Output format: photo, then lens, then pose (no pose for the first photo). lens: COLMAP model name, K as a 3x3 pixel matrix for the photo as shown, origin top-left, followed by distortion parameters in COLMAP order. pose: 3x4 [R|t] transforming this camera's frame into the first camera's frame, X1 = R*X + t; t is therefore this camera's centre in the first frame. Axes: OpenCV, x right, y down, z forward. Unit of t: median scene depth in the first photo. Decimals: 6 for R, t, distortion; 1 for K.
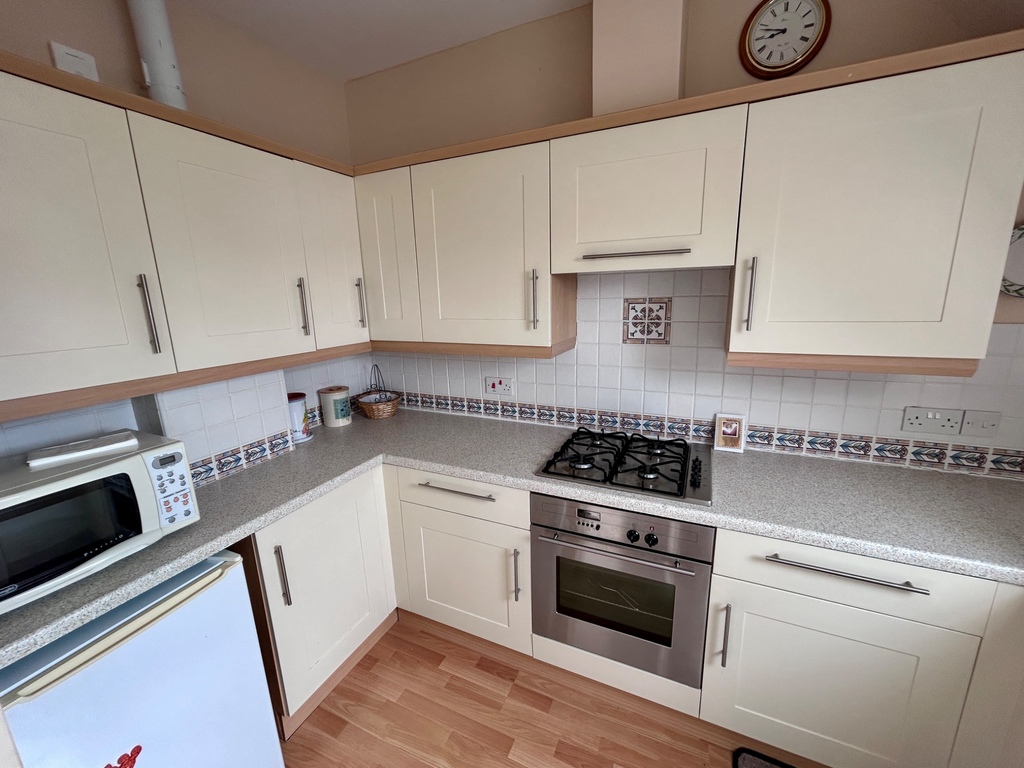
lens RADIAL K [[411.5, 0, 510.7], [0, 411.5, 382.8], [0, 0, 1]] dist [-0.003807, 0.000811]
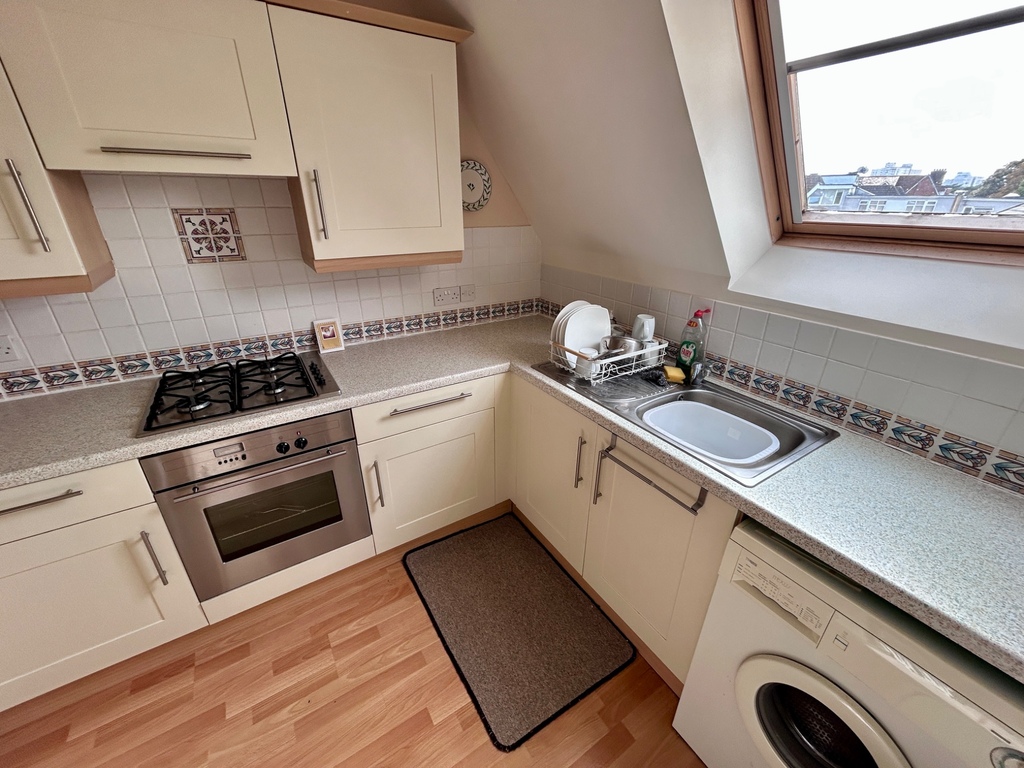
lens RADIAL K [[411.5, 0, 510.7], [0, 411.5, 382.8], [0, 0, 1]] dist [-0.003807, 0.000811]
pose [[0.536983, -0.313671, 0.783109, -0.131702], [0.162788, 0.949383, 0.268647, 0.022277], [-0.827738, -0.016778, 0.560864, -0.055080]]
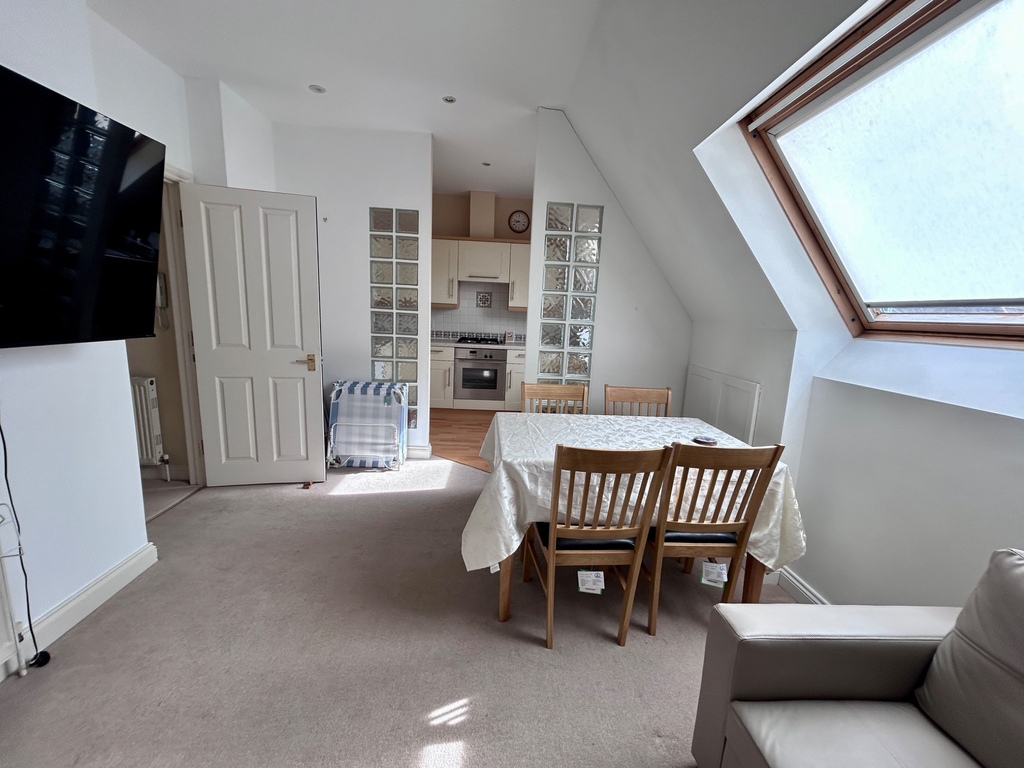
lens RADIAL K [[411.5, 0, 510.7], [0, 411.5, 382.8], [0, 0, 1]] dist [-0.003807, 0.000811]
pose [[0.889234, -0.014516, 0.457223, -0.926508], [0.034282, 0.998800, -0.034962, 0.599391], [-0.456167, 0.046764, 0.888665, -1.820759]]
